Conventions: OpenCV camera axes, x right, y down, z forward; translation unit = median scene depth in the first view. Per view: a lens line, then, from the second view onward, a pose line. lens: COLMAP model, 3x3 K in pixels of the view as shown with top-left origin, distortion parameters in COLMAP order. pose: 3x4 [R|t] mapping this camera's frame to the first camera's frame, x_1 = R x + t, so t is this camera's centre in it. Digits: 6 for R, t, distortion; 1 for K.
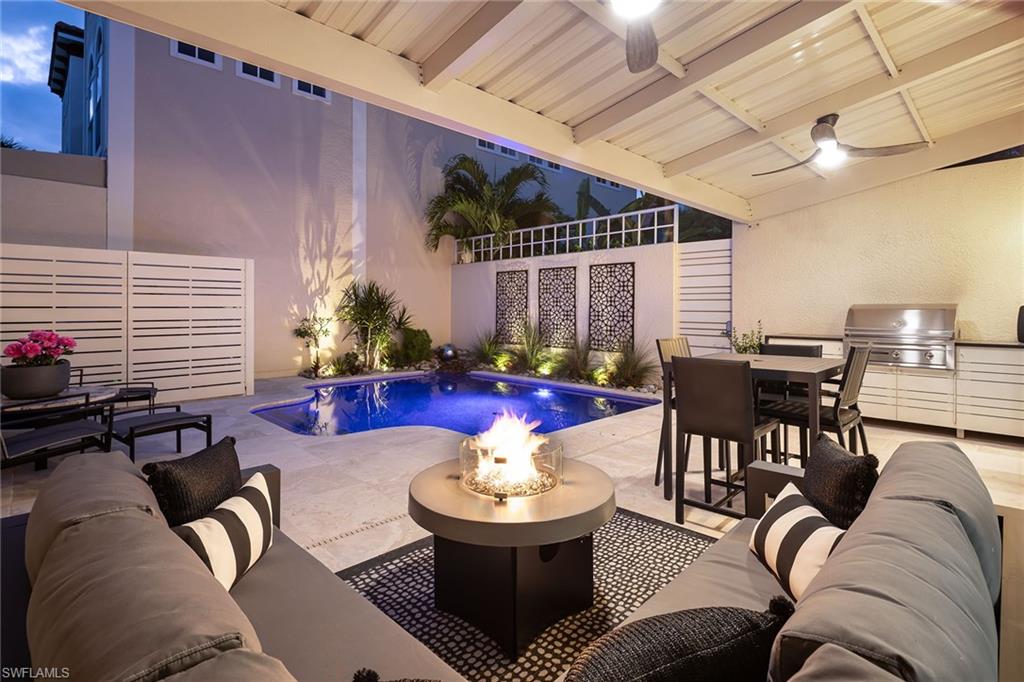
lens RADIAL K [[497.7, 0, 538.6], [0, 497.7, 319.1], [0, 0, 1]] dist [0.005163, -0.000153]
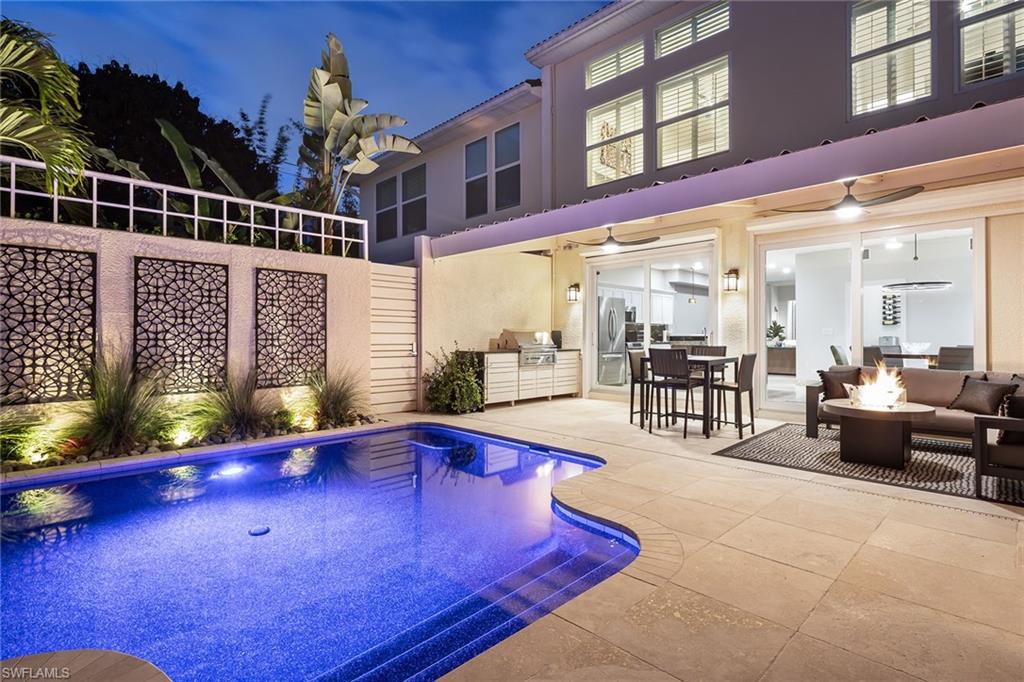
lens RADIAL K [[497.7, 0, 511.6], [0, 497.7, 332.2], [0, 0, 1]] dist [0.005163, -0.000153]
pose [[0.033236, -0.005111, 0.999434, -0.570797], [0.006905, 0.999964, 0.004884, -0.017890], [-0.999424, 0.006739, 0.033270, 0.601628]]
